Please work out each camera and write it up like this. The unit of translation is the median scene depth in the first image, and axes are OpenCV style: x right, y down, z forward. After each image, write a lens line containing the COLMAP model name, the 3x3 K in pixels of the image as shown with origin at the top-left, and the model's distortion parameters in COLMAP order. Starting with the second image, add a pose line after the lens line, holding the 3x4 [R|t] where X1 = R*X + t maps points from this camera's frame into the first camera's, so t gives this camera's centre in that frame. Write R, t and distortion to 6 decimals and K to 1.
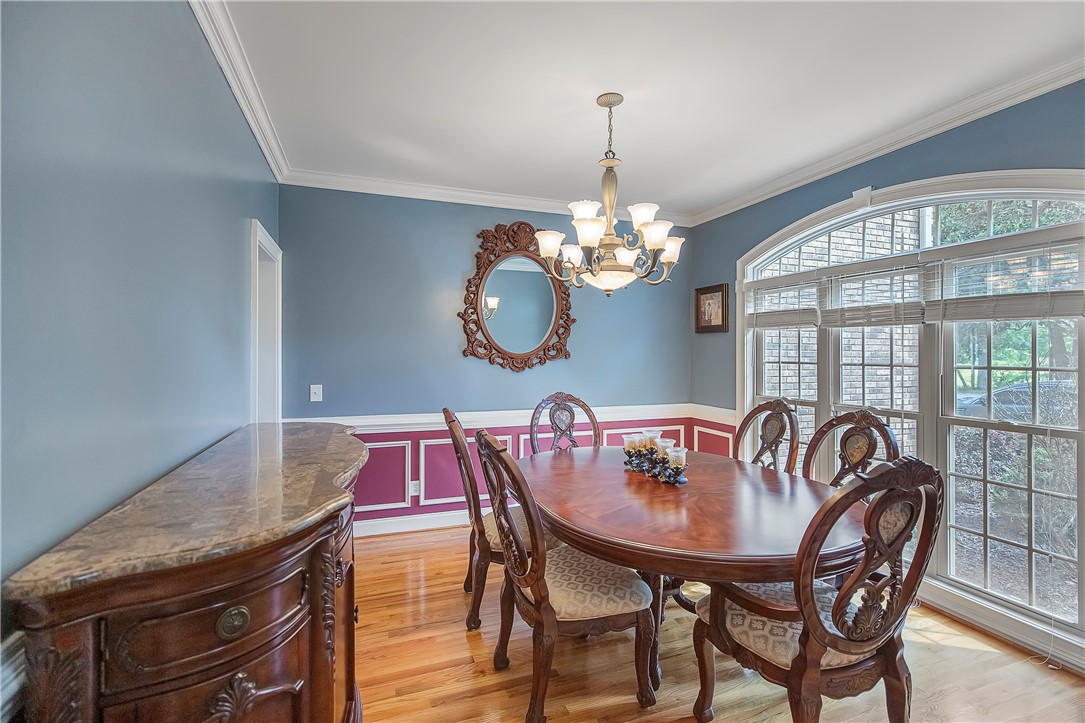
lens RADIAL K [[496.2, 0, 543.5], [0, 496.2, 361.3], [0, 0, 1]] dist [0.004280, 0.000334]
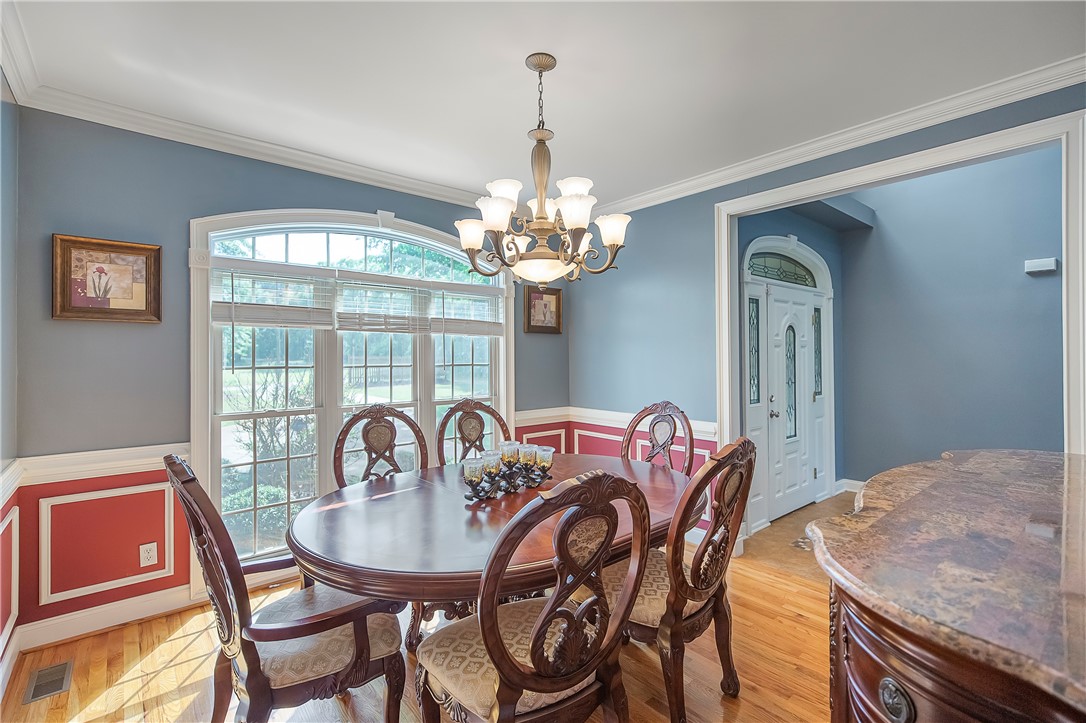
lens RADIAL K [[496.7, 0, 541.3], [0, 496.7, 355.0], [0, 0, 1]] dist [0.004280, 0.000334]
pose [[-0.333672, 0.000062, 0.942689, -0.491007], [0.015391, 0.999867, 0.005382, -0.016689], [-0.942564, 0.016304, -0.333629, 0.935314]]
